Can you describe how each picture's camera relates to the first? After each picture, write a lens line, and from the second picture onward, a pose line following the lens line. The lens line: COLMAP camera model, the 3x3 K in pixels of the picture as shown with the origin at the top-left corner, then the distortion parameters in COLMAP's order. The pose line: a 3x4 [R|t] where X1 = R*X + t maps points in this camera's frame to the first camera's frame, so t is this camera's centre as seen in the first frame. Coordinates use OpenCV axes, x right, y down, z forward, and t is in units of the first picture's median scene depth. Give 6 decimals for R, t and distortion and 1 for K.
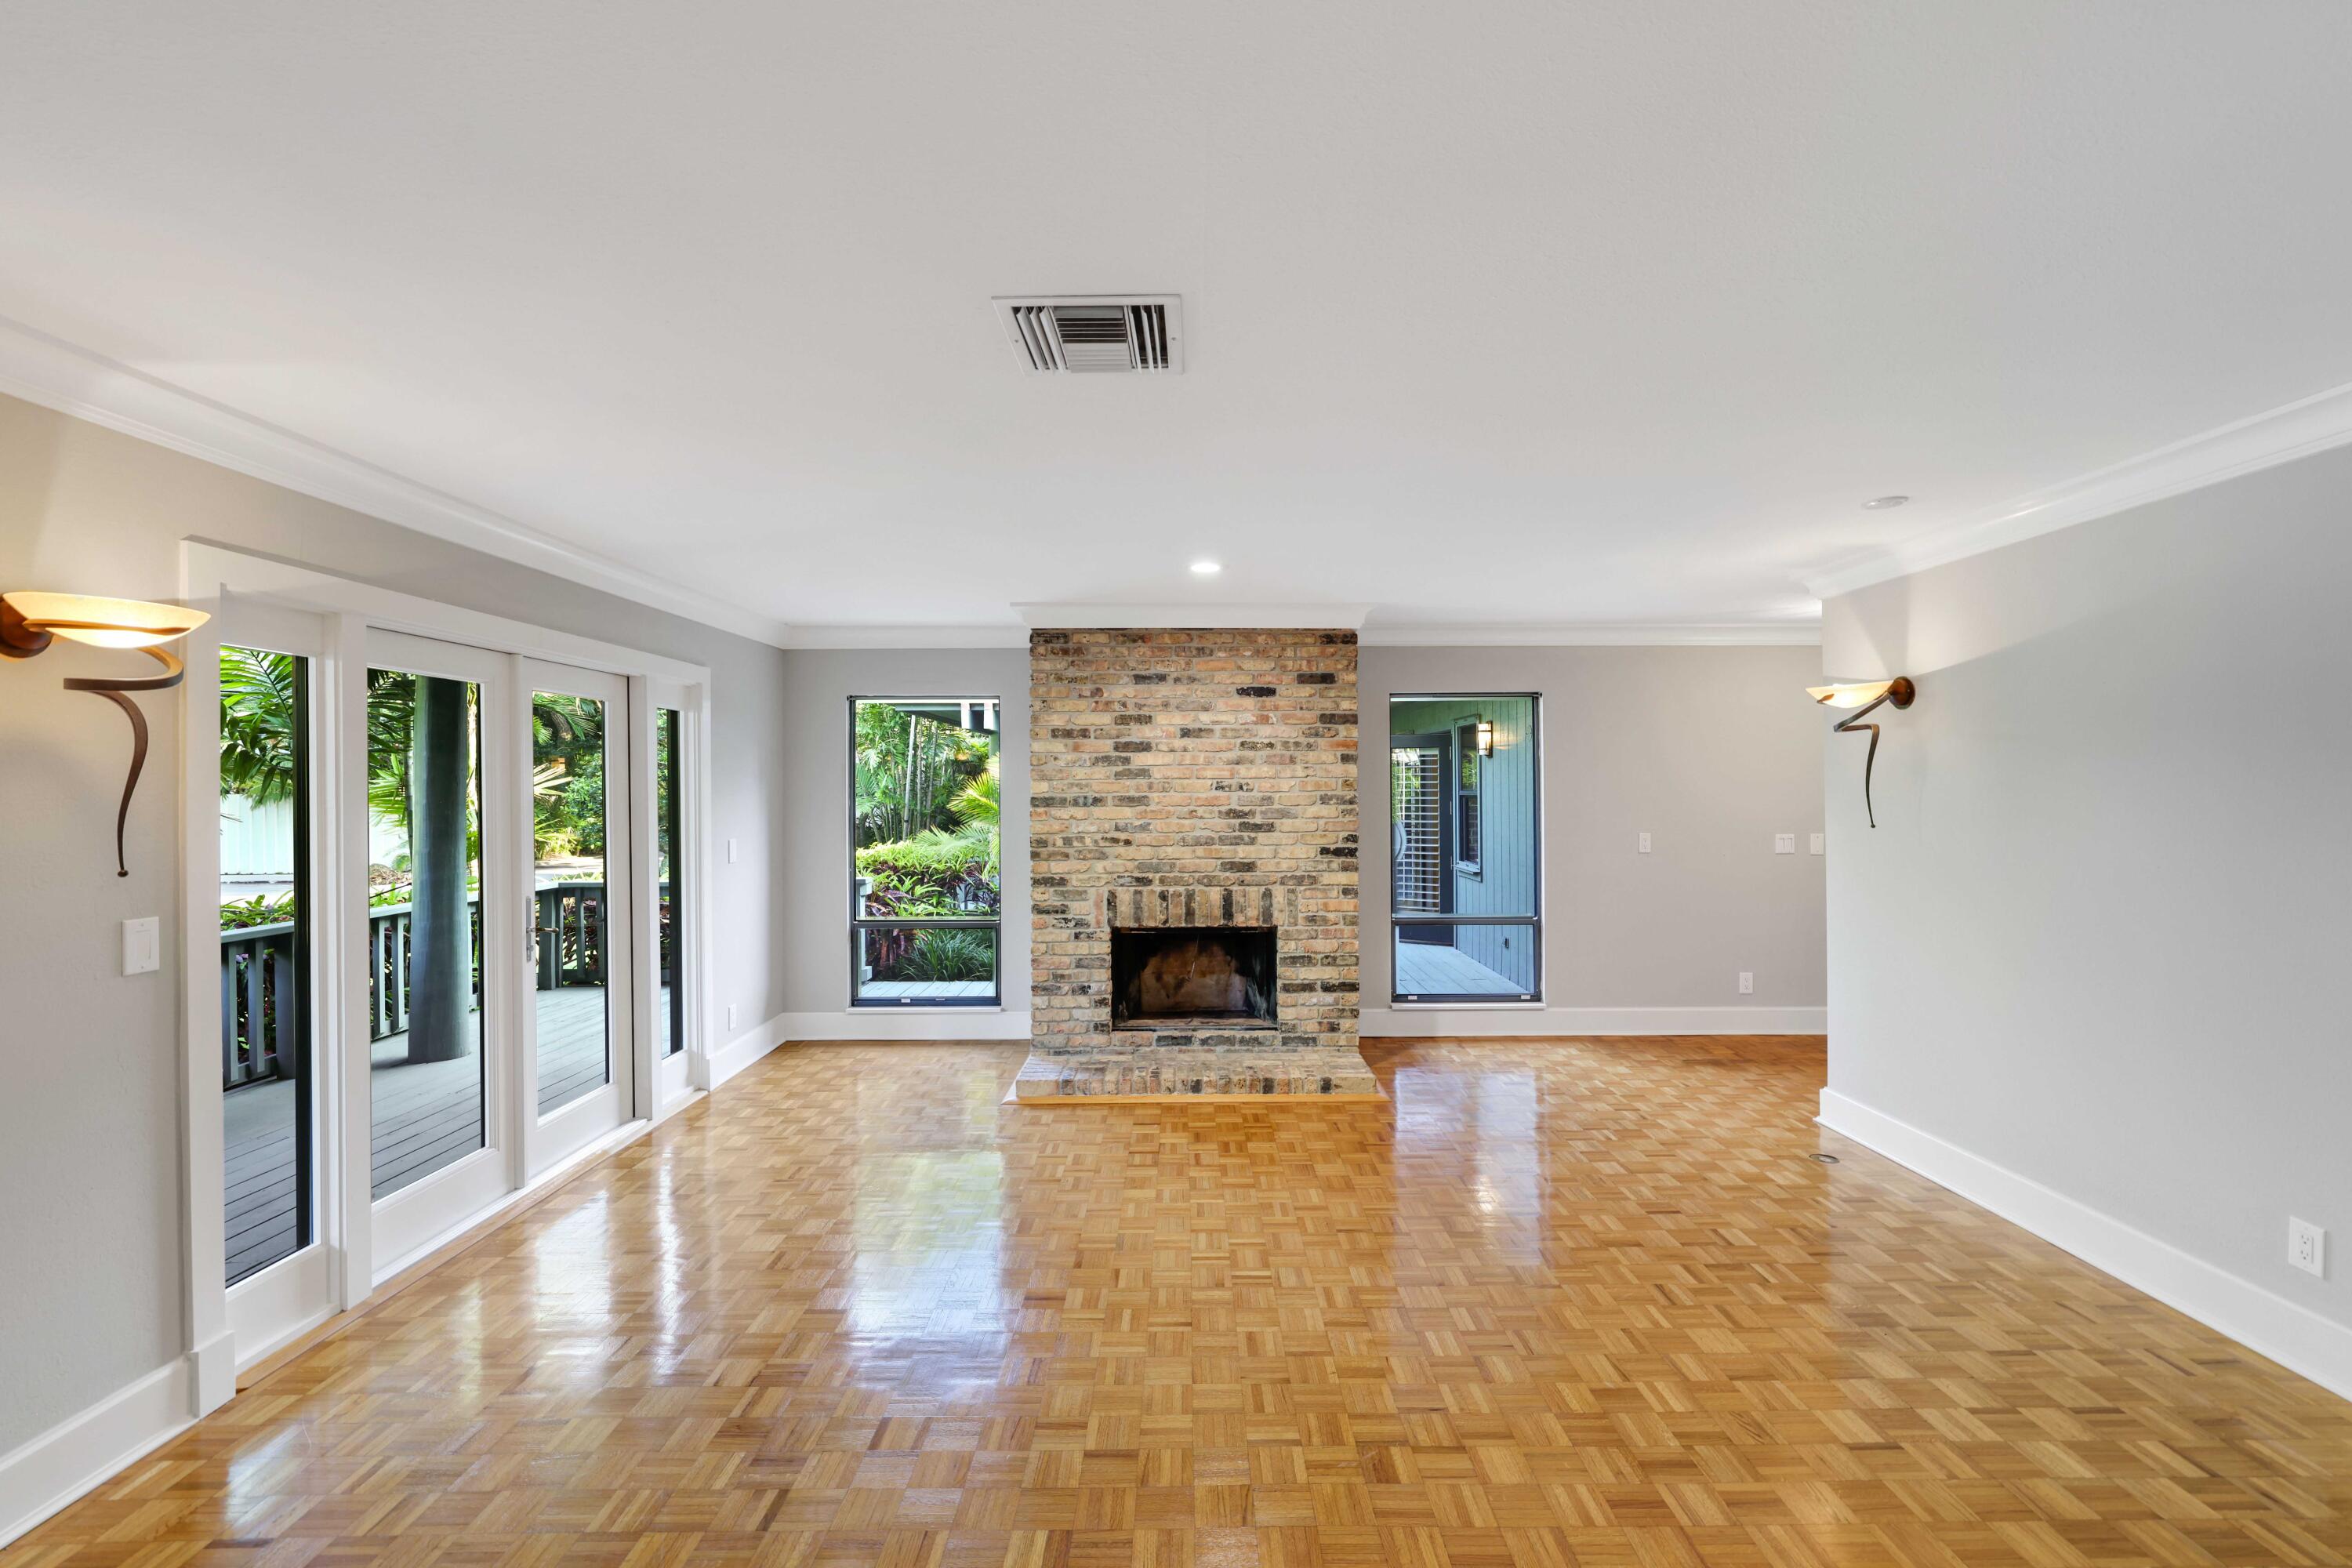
lens RADIAL K [[1002.9, 0, 1200.7], [0, 1002.9, 784.5], [0, 0, 1]] dist [-0.011713, 0.004655]
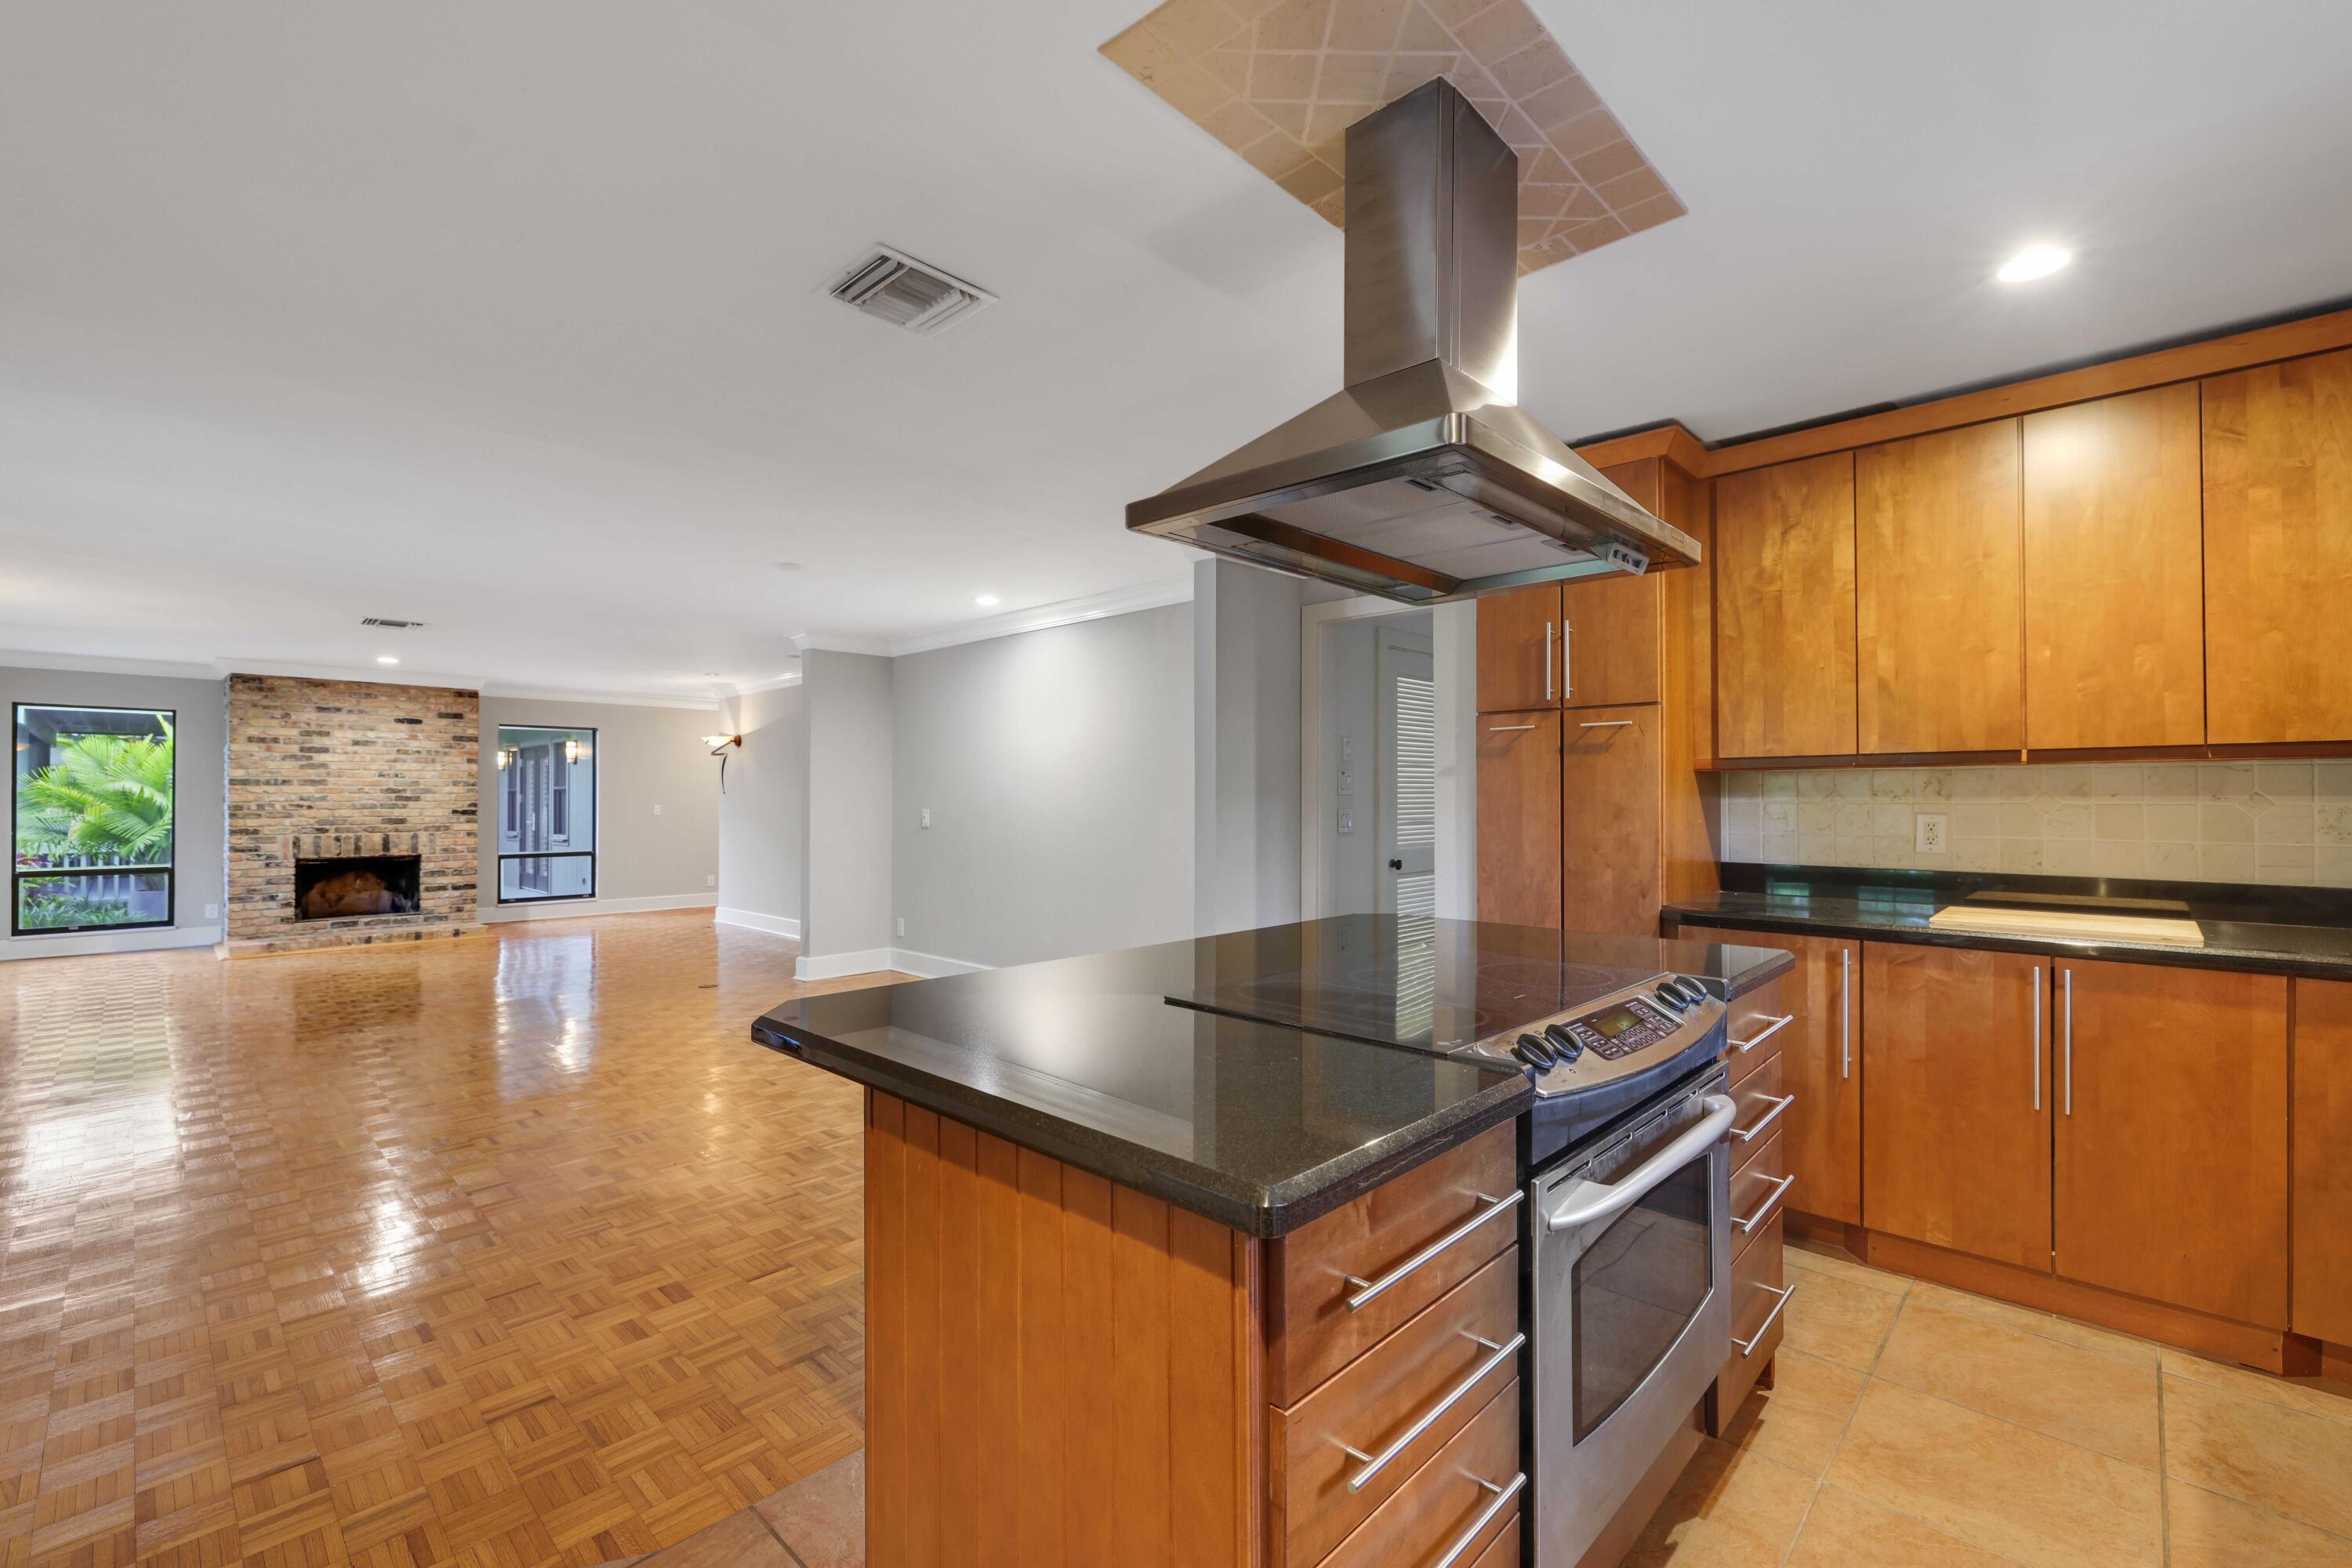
lens RADIAL K [[1002.9, 0, 1200.7], [0, 1002.9, 784.5], [0, 0, 1]] dist [-0.011713, 0.004655]
pose [[0.693806, 0.014391, 0.720018, -0.237853], [-0.003550, 0.999857, -0.016563, 0.042173], [-0.720153, 0.008935, 0.693758, -1.207398]]
